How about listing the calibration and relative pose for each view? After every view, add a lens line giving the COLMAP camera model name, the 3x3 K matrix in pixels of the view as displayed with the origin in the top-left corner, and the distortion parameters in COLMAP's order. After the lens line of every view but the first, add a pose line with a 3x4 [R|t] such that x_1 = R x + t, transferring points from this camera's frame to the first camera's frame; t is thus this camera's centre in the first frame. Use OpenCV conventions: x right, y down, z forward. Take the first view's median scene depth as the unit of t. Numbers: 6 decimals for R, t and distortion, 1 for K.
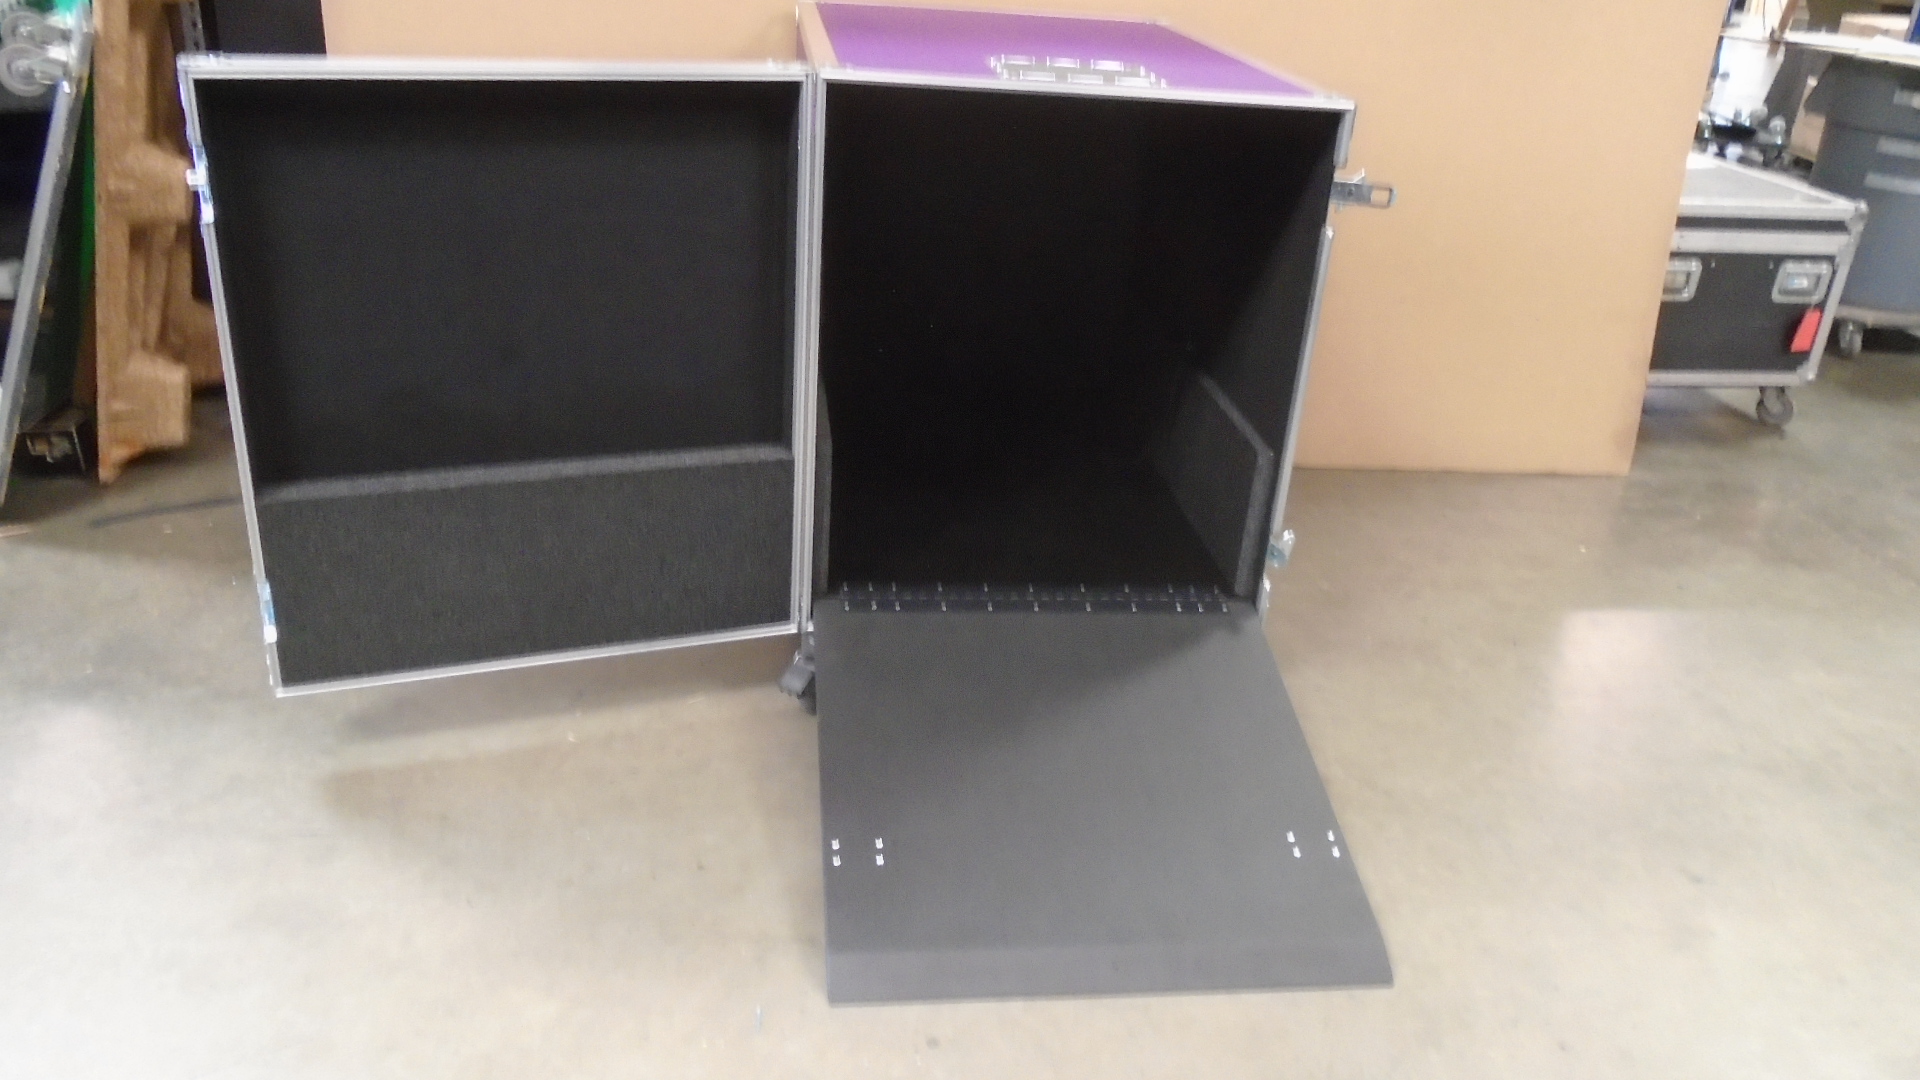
lens RADIAL K [[1494.3, 0, 973.1], [0, 1494.3, 527.6], [0, 0, 1]] dist [-0.020377, 0.023177]
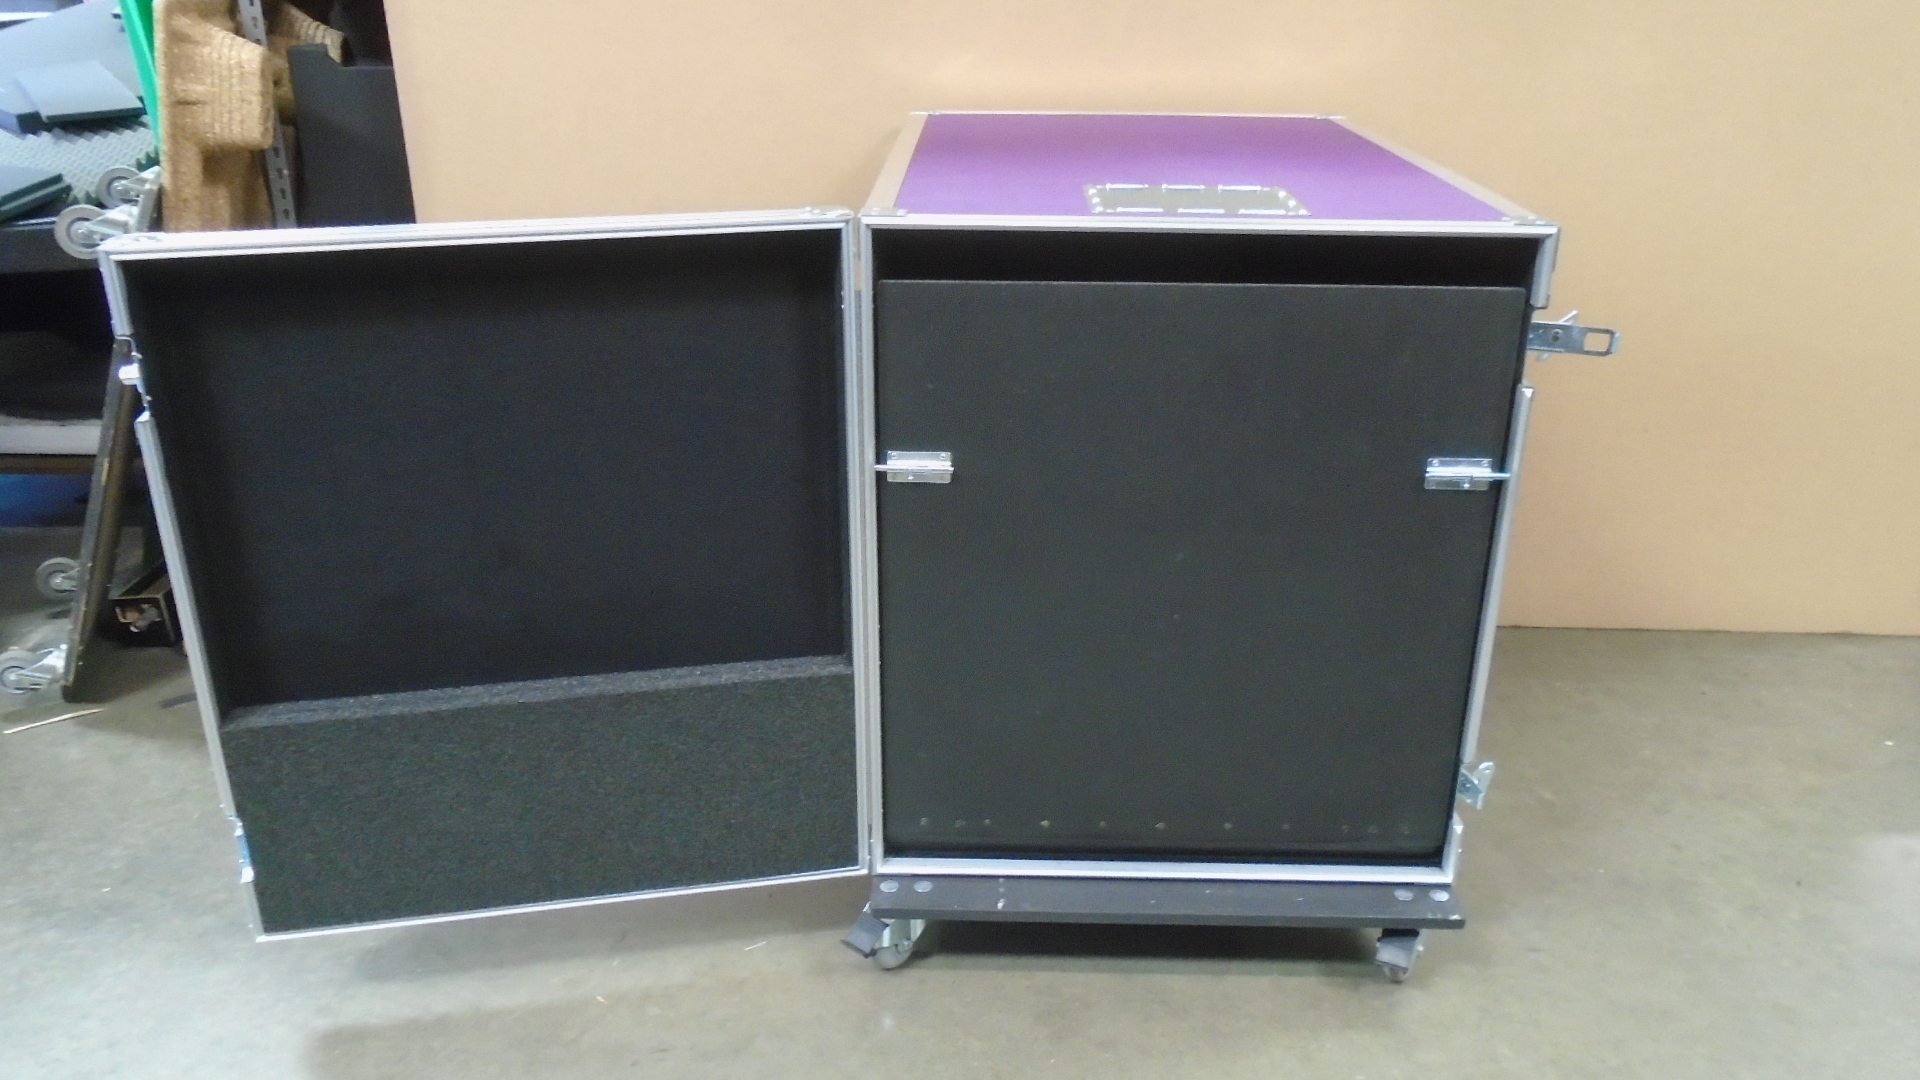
lens RADIAL K [[1494.3, 0, 968.9], [0, 1494.3, 529.2], [0, 0, 1]] dist [-0.020377, 0.023177]
pose [[0.987206, -0.004283, -0.159393, 0.066698], [-0.003879, 0.998698, -0.050861, -0.075435], [0.159403, 0.050829, 0.985904, 0.172395]]
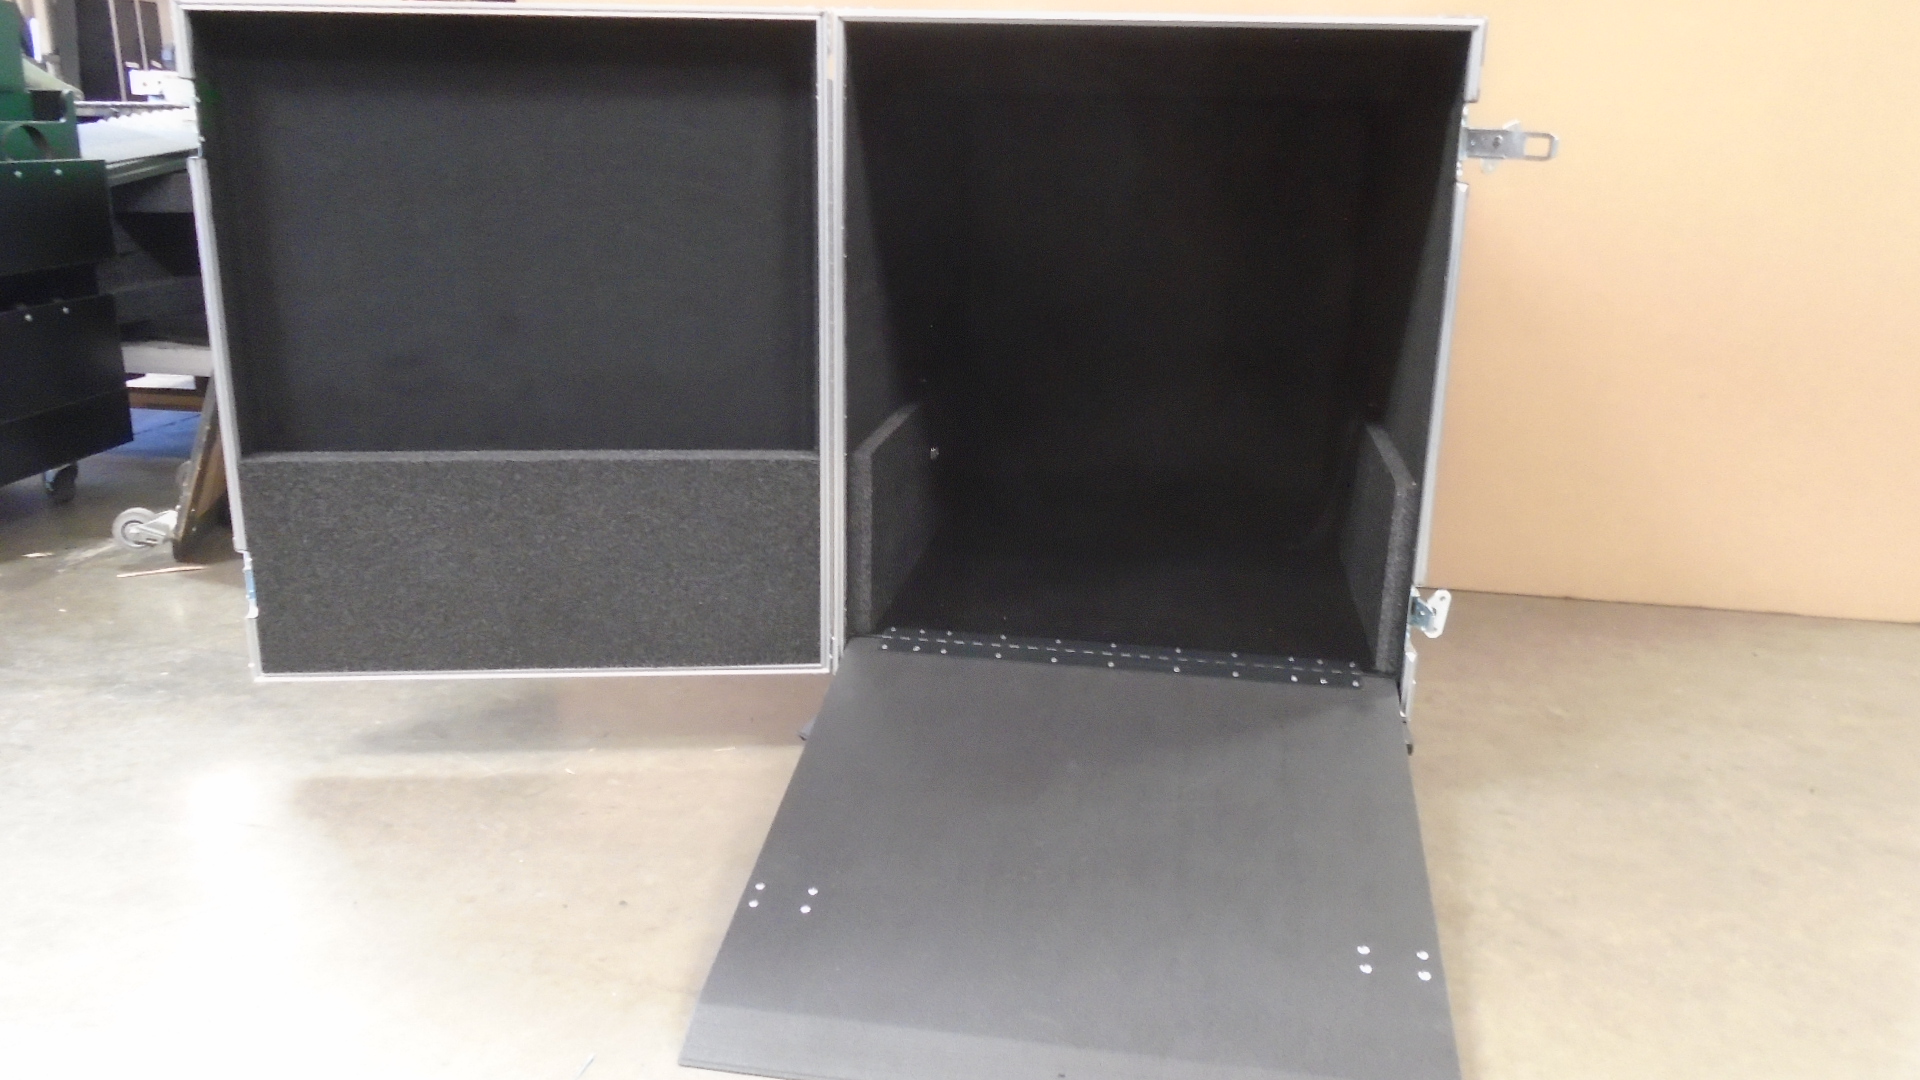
lens RADIAL K [[1494.3, 0, 961.9], [0, 1494.3, 524.1], [0, 0, 1]] dist [-0.020377, 0.023177]
pose [[0.957675, 0.025870, -0.286687, 0.189699], [-0.075770, 0.983486, -0.164362, 0.114360], [0.277701, 0.179127, 0.943820, 0.182993]]
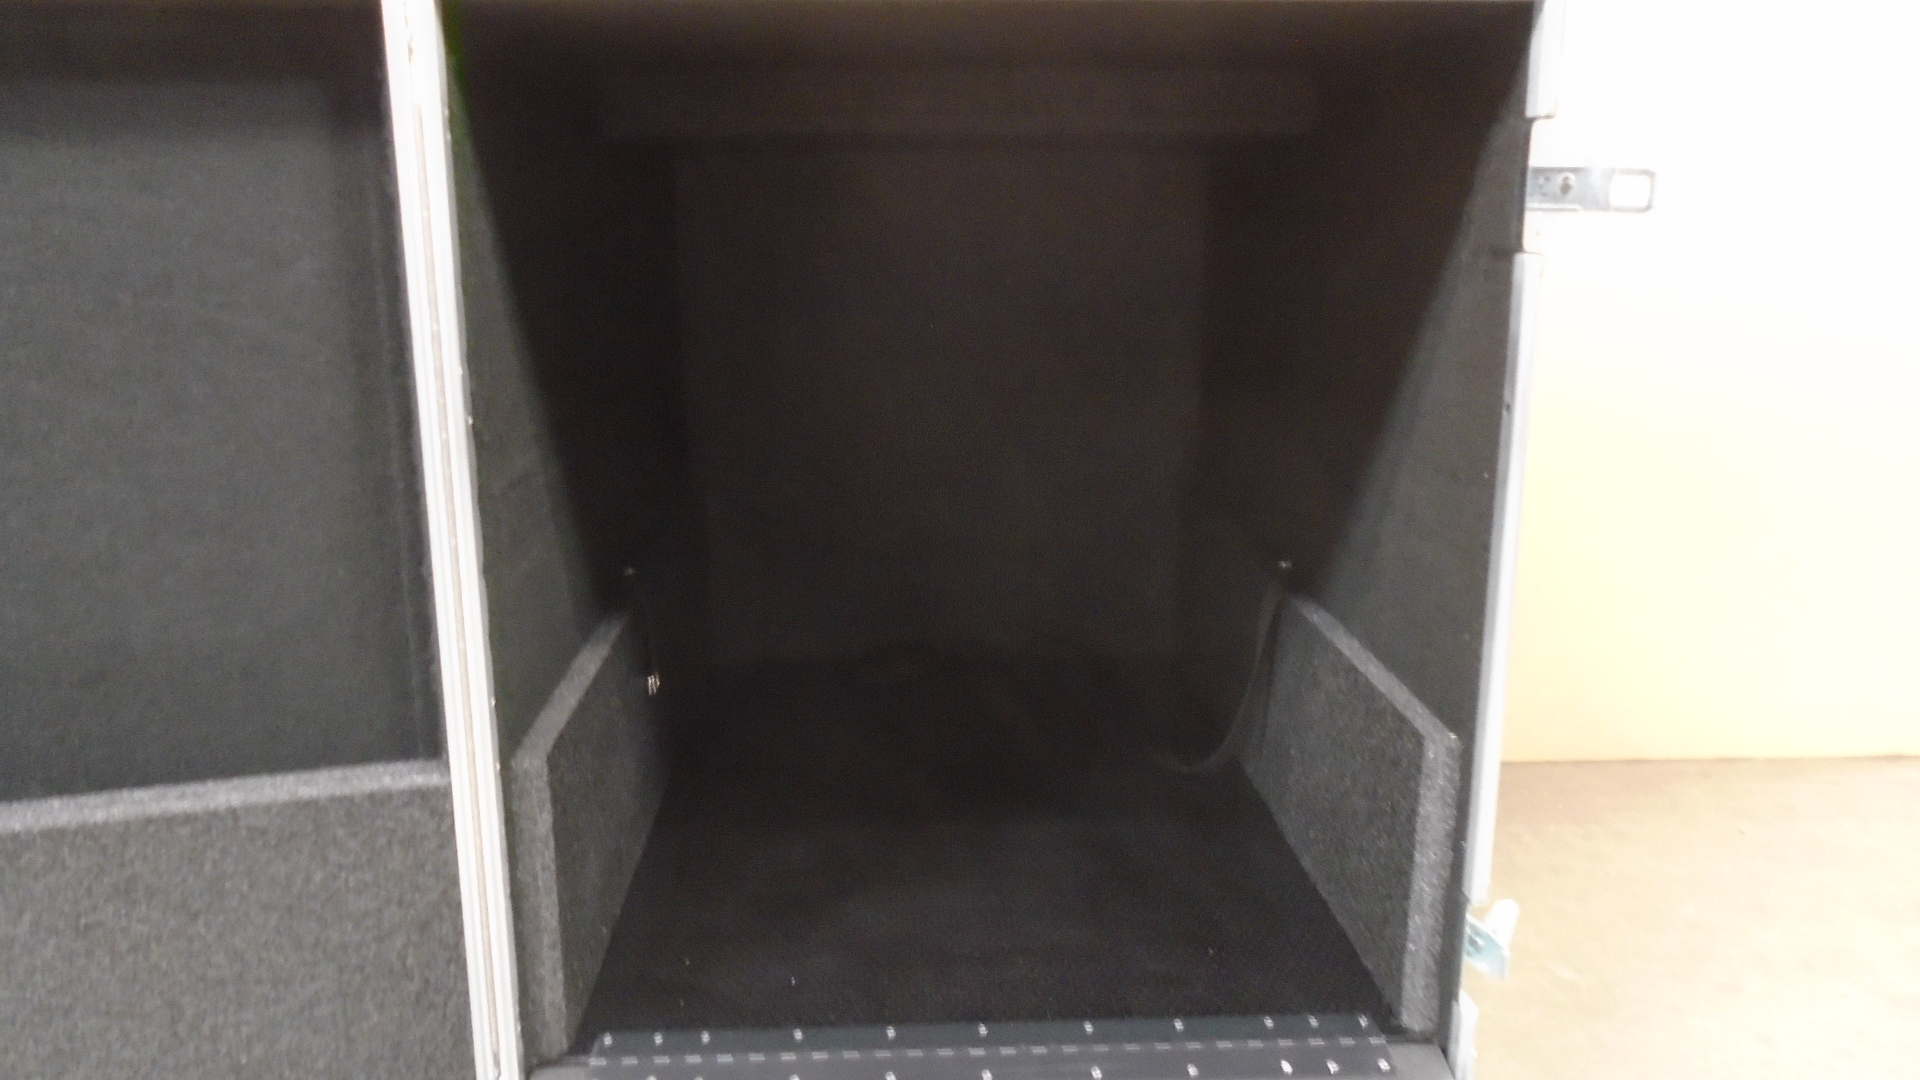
lens RADIAL K [[1494.3, 0, 967.3], [0, 1494.3, 525.3], [0, 0, 1]] dist [-0.020377, 0.023177]
pose [[0.994068, -0.055438, -0.093575, 0.087587], [0.034651, 0.976943, -0.210671, -0.019114], [0.103097, 0.206179, 0.973068, 0.472554]]
